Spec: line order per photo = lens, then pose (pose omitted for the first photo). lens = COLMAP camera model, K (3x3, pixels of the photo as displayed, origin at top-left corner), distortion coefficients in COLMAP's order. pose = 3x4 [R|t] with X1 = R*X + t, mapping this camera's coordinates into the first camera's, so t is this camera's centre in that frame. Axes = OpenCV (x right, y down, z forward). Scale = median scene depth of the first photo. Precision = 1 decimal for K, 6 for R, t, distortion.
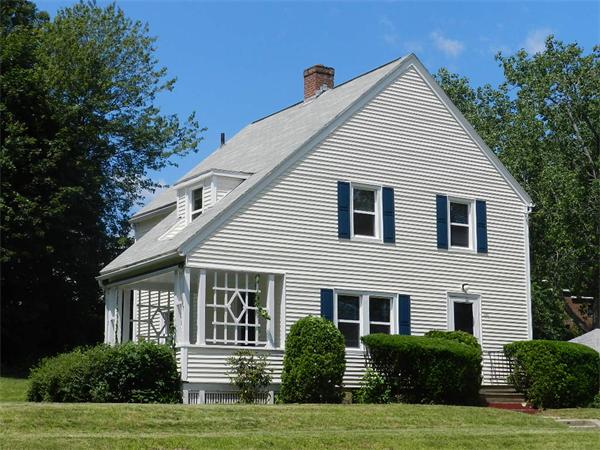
lens RADIAL K [[1108.7, 0, 300.9], [0, 1108.7, 227.4], [0, 0, 1]] dist [-0.014389, 0.000000]
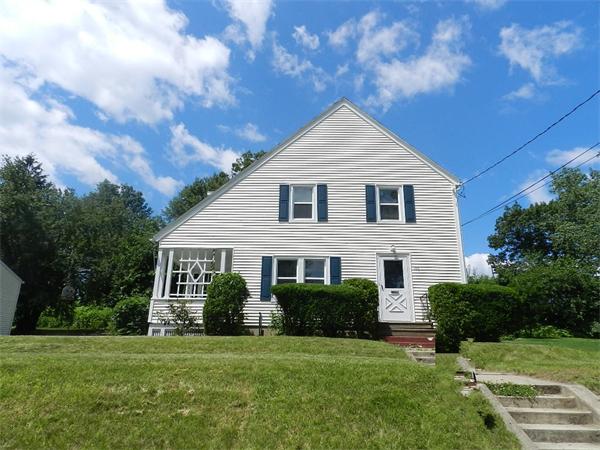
lens RADIAL K [[409.2, 0, 300.4], [0, 409.2, 224.9], [0, 0, 1]] dist [0.021918, -0.002800]
pose [[0.835105, -0.157510, -0.527057, 0.335691], [0.079846, 0.982691, -0.167162, 0.105034], [0.544264, 0.097515, 0.833227, 0.562469]]
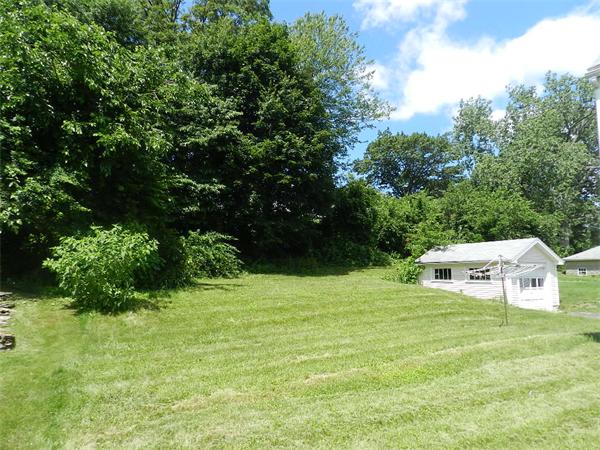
lens RADIAL K [[409.2, 0, 302.0], [0, 409.2, 219.4], [0, 0, 1]] dist [0.021918, -0.002800]
pose [[0.999535, -0.003443, -0.030305, -0.392037], [0.004773, 0.999023, 0.043940, 0.085442], [0.030124, -0.044064, 0.998574, 0.897325]]
